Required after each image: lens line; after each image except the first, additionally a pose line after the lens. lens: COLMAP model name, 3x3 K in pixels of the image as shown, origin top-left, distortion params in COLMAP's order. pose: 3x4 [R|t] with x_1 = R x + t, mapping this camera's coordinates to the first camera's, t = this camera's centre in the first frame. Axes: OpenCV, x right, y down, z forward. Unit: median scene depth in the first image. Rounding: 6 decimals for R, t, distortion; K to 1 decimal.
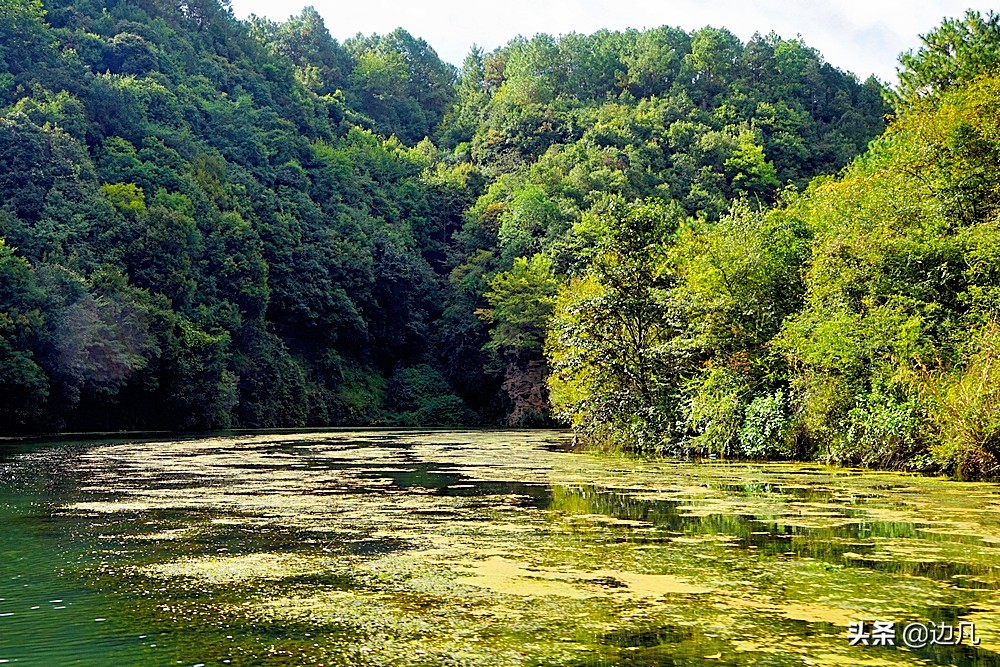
lens RADIAL K [[1222.7, 0, 500.0], [0, 1222.7, 333.5], [0, 0, 1]] dist [0.025937, 0.023139]
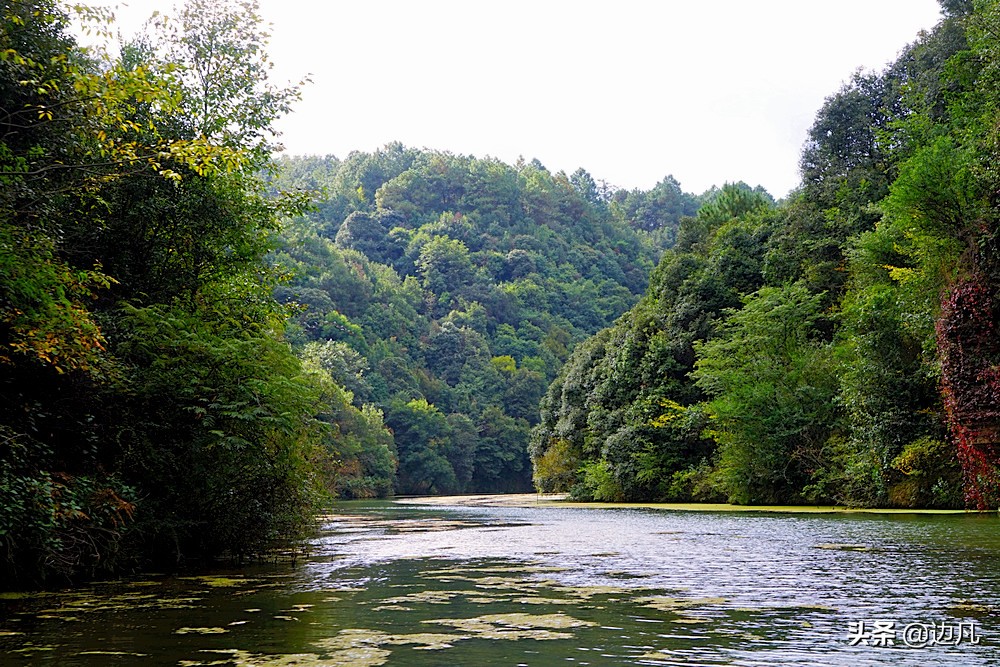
lens RADIAL K [[1222.7, 0, 500.0], [0, 1222.7, 333.5], [0, 0, 1]] dist [0.025937, 0.023139]
pose [[0.926366, -0.064104, -0.371128, 0.334046], [0.043150, 0.996984, -0.064499, -0.037486], [0.374144, 0.043736, 0.926339, -0.623112]]
